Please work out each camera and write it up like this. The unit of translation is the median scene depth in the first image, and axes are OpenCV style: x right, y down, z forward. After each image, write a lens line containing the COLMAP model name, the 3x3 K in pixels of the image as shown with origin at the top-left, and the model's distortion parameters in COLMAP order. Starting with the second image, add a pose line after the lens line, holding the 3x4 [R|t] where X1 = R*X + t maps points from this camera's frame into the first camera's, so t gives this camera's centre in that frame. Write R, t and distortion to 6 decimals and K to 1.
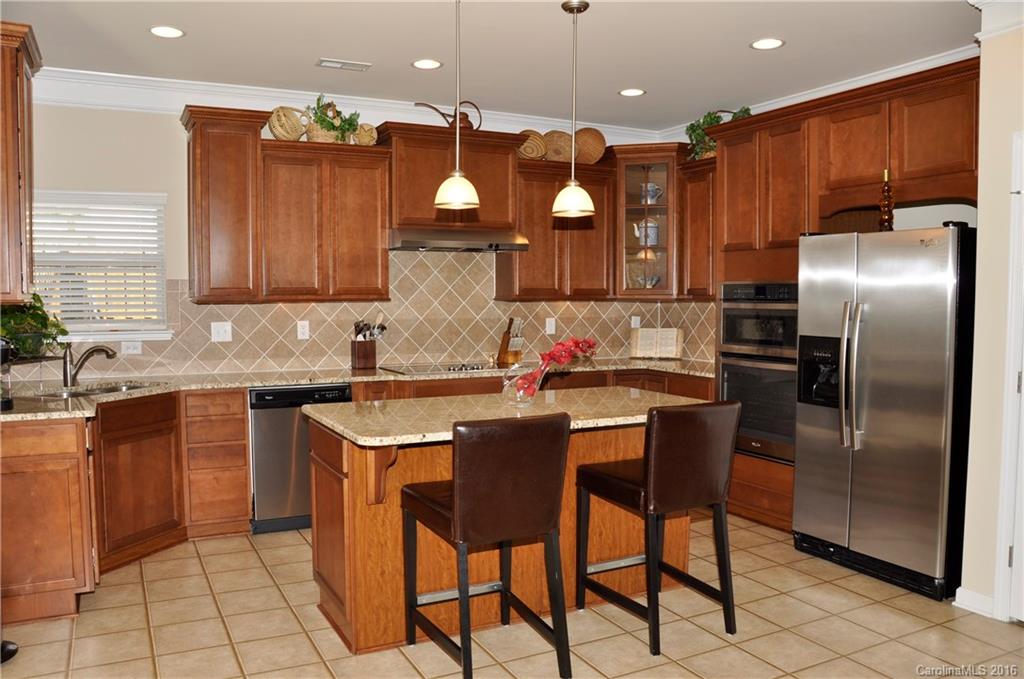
lens RADIAL K [[803.5, 0, 517.2], [0, 803.5, 339.4], [0, 0, 1]] dist [-0.110338, 0.018065]
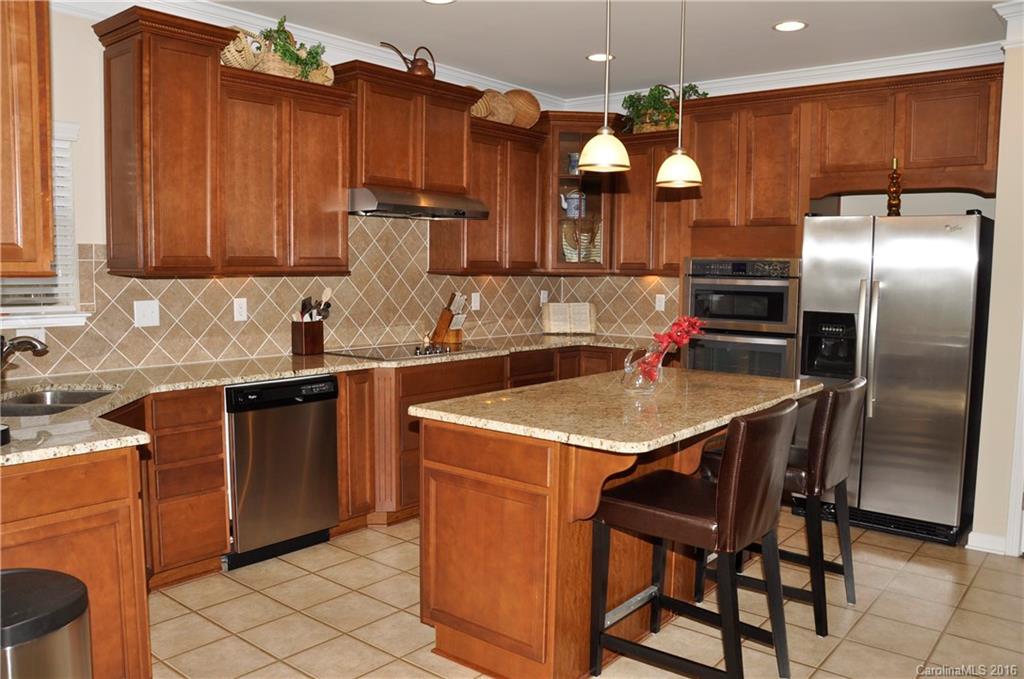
lens RADIAL K [[803.5, 0, 511.3], [0, 803.5, 340.4], [0, 0, 1]] dist [-0.110338, 0.018065]
pose [[0.918801, -0.025425, 0.393901, -0.354629], [0.010255, 0.999124, 0.040569, -0.010992], [-0.394588, -0.033236, 0.918257, 0.163874]]
